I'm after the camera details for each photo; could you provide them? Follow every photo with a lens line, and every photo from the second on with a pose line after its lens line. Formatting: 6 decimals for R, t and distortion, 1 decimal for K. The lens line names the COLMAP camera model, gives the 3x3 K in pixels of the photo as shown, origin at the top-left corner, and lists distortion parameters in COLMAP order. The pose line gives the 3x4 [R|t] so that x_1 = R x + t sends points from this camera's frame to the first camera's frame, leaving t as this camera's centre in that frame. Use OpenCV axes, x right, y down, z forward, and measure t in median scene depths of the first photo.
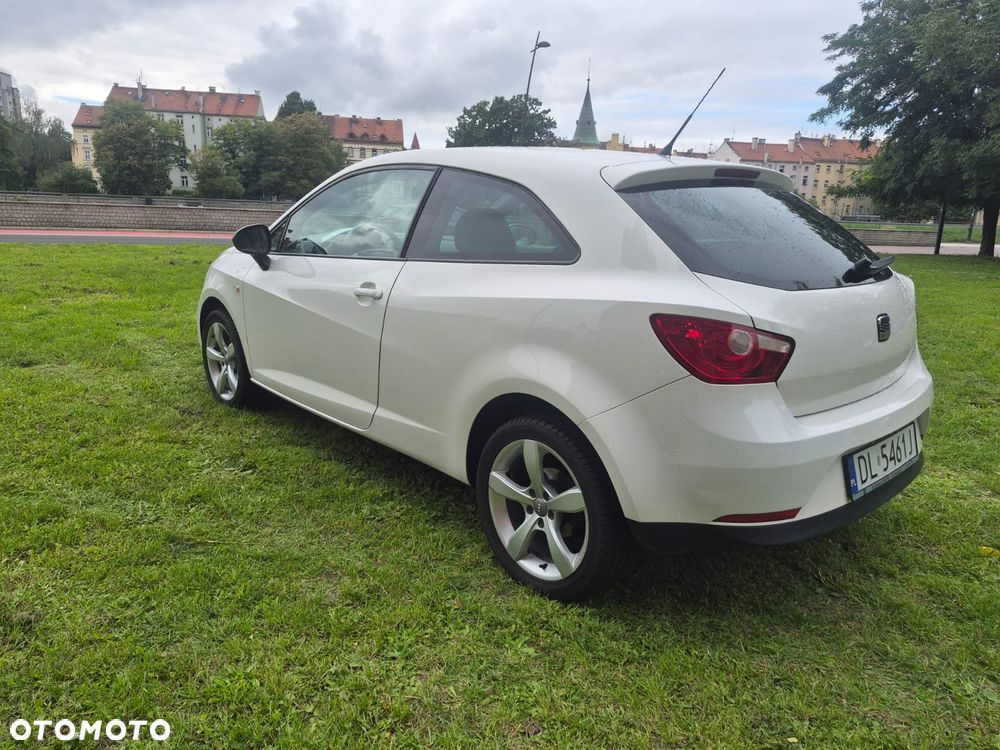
lens RADIAL K [[716.4, 0, 500.2], [0, 716.4, 379.6], [0, 0, 1]] dist [0.069404, -0.056232]
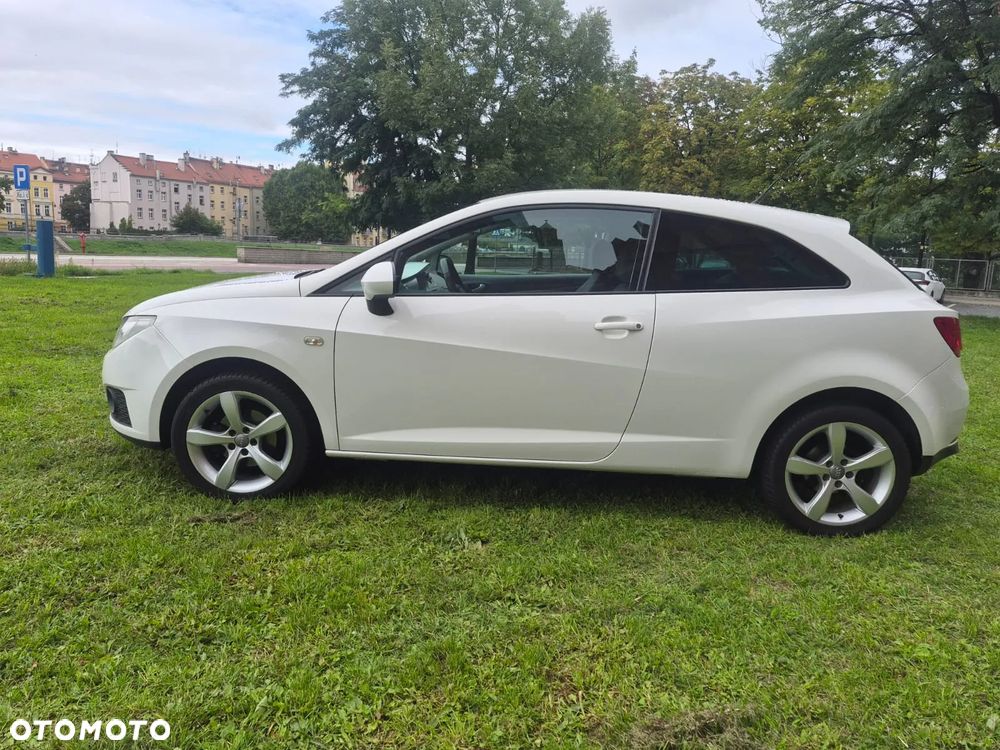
lens RADIAL K [[712.2, 0, 500.0], [0, 712.2, 375.0], [0, 0, 1]] dist [0.054863, -0.043330]
pose [[0.676496, -0.133032, 0.724331, -0.774492], [0.153092, 0.987466, 0.038378, -0.085700], [-0.720358, 0.084927, 0.688383, 0.310401]]
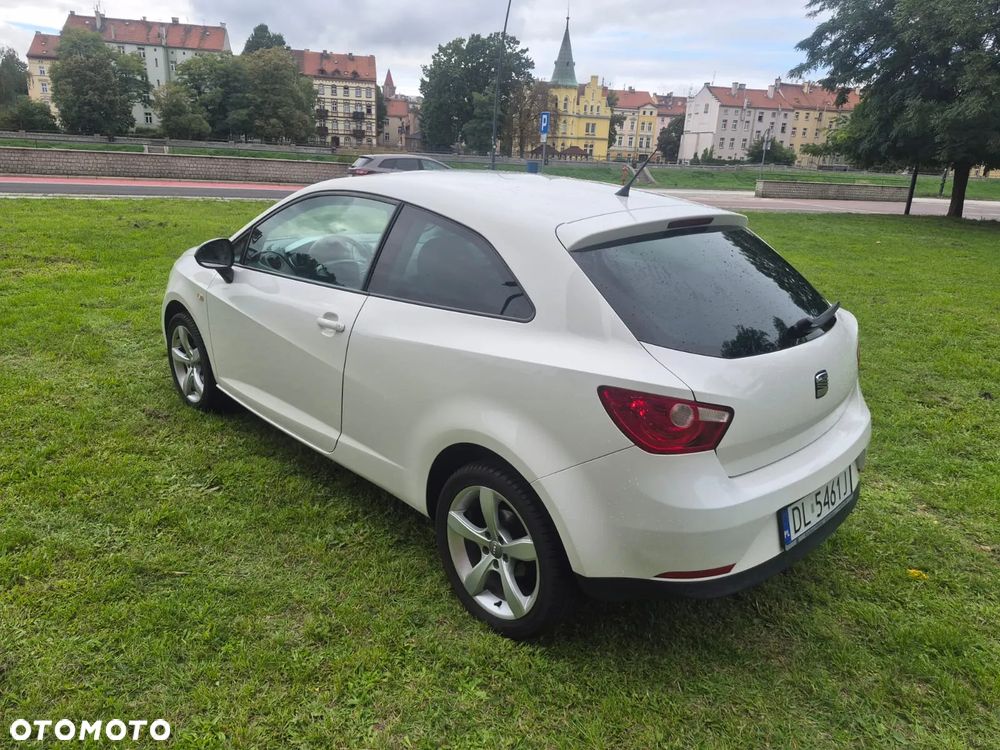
lens RADIAL K [[718.0, 0, 498.6], [0, 718.0, 373.7], [0, 0, 1]] dist [0.059329, -0.045570]
pose [[0.999500, 0.004989, 0.031229, 0.015741], [-0.007201, 0.997442, 0.071120, -0.091631], [-0.030795, -0.071309, 0.996979, -0.017759]]
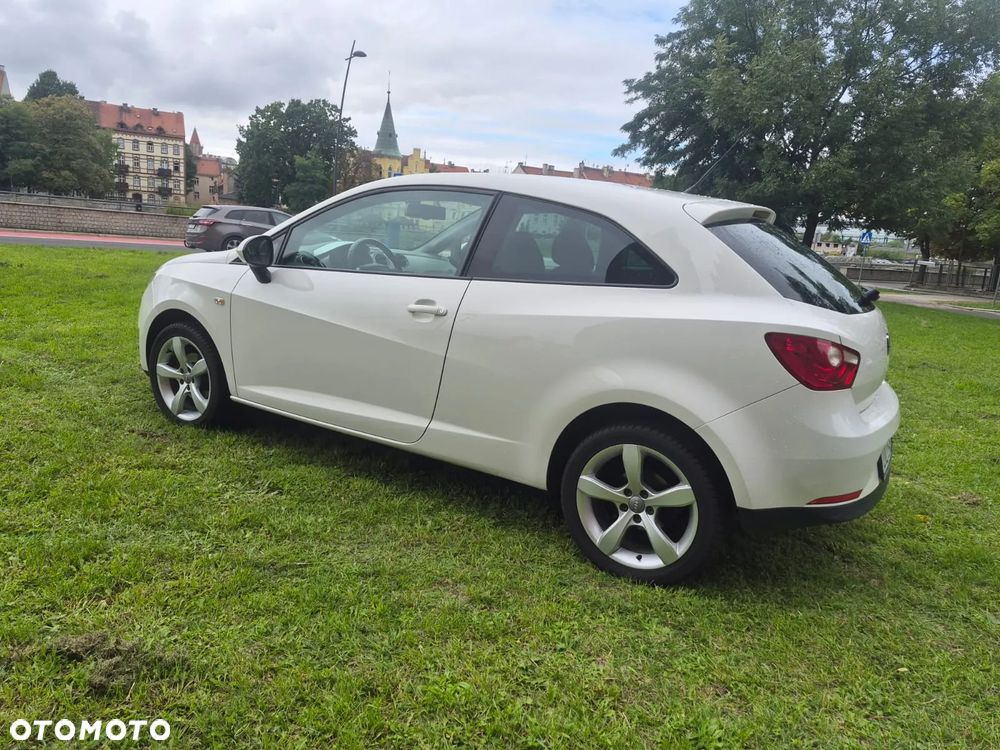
lens RADIAL K [[719.6, 0, 504.4], [0, 719.6, 382.9], [0, 0, 1]] dist [0.068731, -0.061534]
pose [[0.956938, -0.016644, 0.289813, -0.277935], [0.020184, 0.999754, -0.009229, -0.003049], [-0.289588, 0.014681, 0.957039, -0.011018]]
